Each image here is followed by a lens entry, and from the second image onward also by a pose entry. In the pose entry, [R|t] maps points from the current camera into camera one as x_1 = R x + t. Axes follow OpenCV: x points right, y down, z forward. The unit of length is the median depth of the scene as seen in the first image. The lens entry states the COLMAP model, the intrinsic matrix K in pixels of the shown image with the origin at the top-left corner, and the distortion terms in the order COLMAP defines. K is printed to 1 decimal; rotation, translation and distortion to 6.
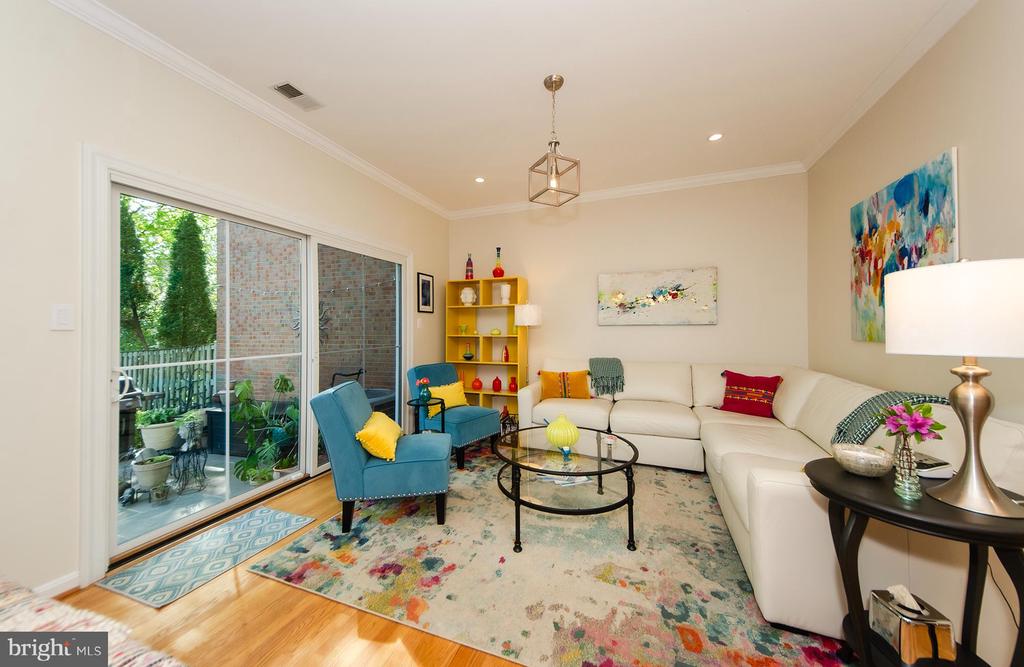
lens RADIAL K [[360.2, 0, 502.8], [0, 360.2, 322.3], [0, 0, 1]] dist [0.046819, -0.000179]
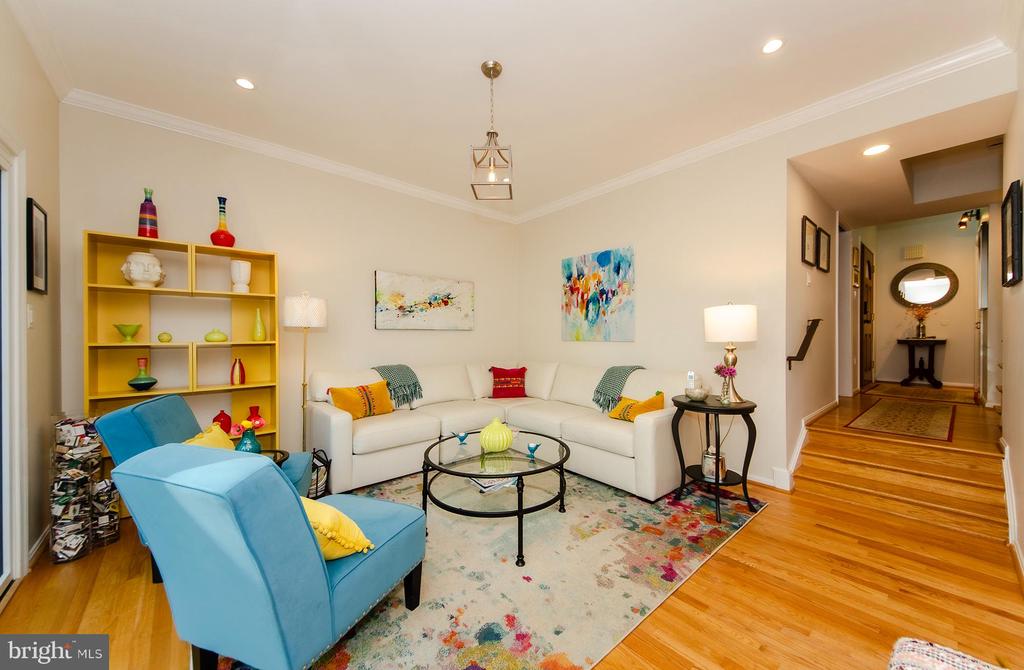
lens RADIAL K [[367.7, 0, 538.4], [0, 367.7, 335.5], [0, 0, 1]] dist [0.046064, -0.000130]
pose [[0.459730, 0.004815, 0.888045, -0.599734], [-0.017521, 0.999840, 0.003649, 0.023876], [-0.887886, -0.017237, 0.459741, 0.399183]]
